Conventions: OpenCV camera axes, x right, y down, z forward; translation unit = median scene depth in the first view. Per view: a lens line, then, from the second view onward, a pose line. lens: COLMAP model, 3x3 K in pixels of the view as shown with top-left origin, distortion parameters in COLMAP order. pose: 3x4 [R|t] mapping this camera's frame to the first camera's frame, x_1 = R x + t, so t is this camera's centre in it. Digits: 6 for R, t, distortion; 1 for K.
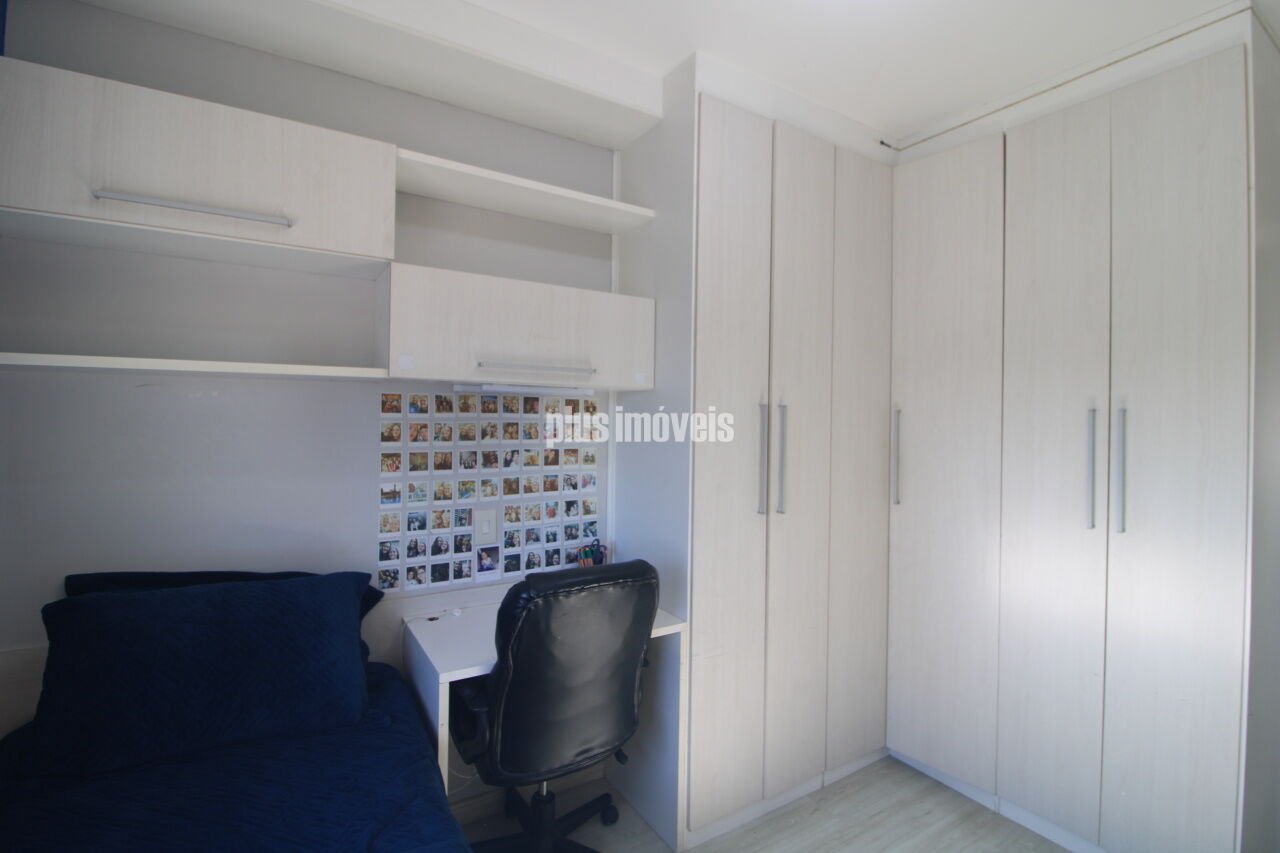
lens RADIAL K [[598.8, 0, 637.9], [0, 598.8, 415.5], [0, 0, 1]] dist [0.001353, -0.002586]
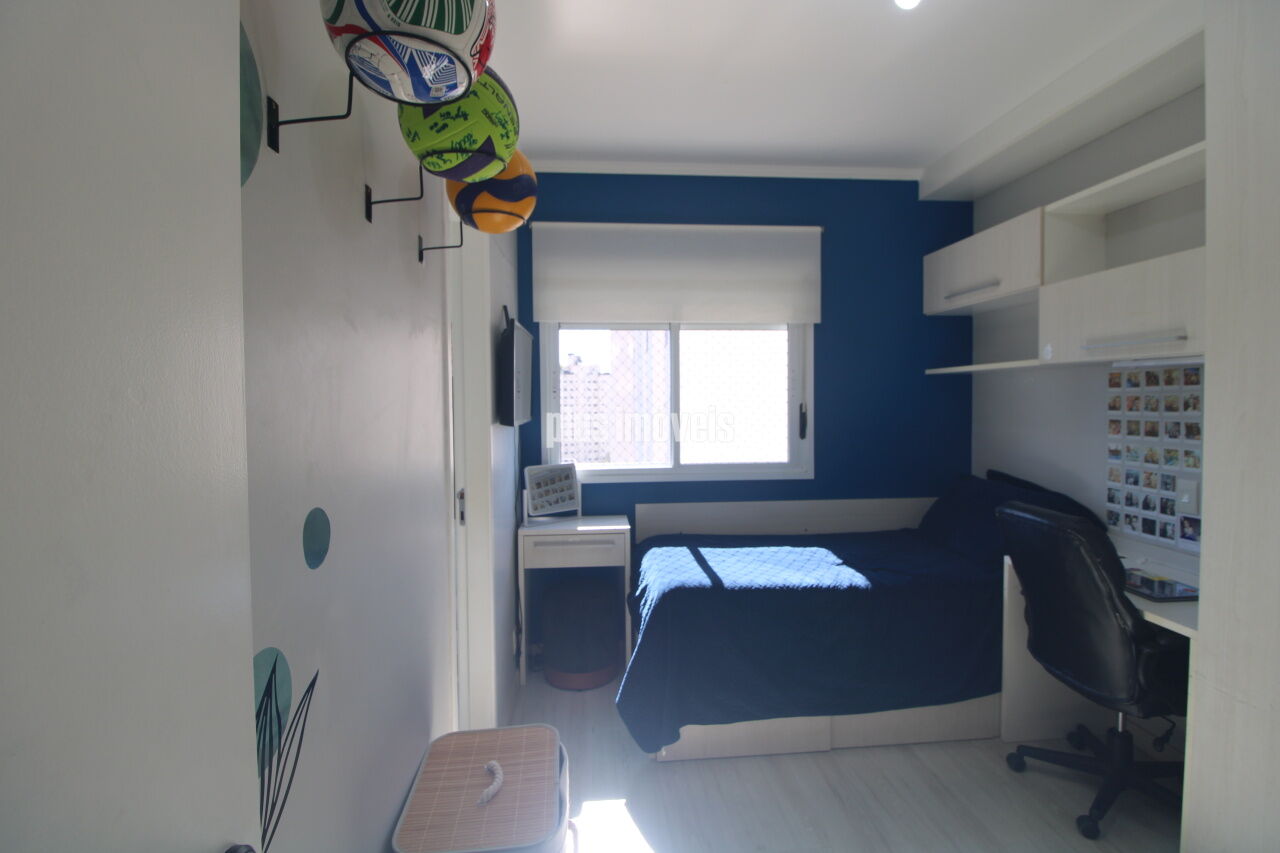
lens RADIAL K [[598.8, 0, 635.3], [0, 598.8, 412.6], [0, 0, 1]] dist [0.001353, -0.002586]
pose [[-0.468662, 0.012021, -0.883296, 1.121016], [0.001288, 0.999916, 0.012925, 0.028790], [0.883376, 0.004920, -0.468638, 0.661646]]
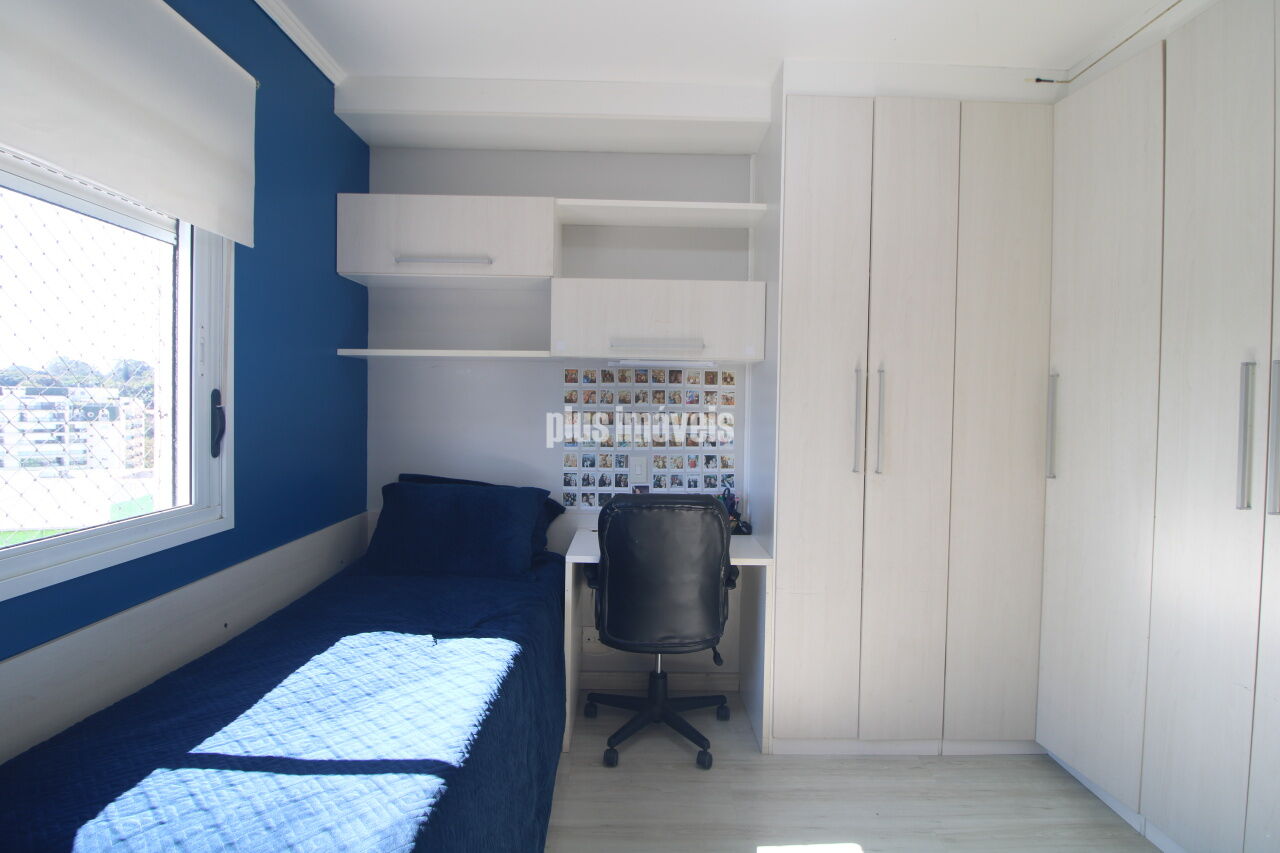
lens RADIAL K [[598.8, 0, 638.5], [0, 598.8, 413.6], [0, 0, 1]] dist [0.001353, -0.002586]
pose [[0.849192, 0.009722, -0.527995, 0.448161], [-0.001703, 0.999876, 0.015672, 0.043571], [0.528082, -0.012409, 0.849103, -0.114356]]
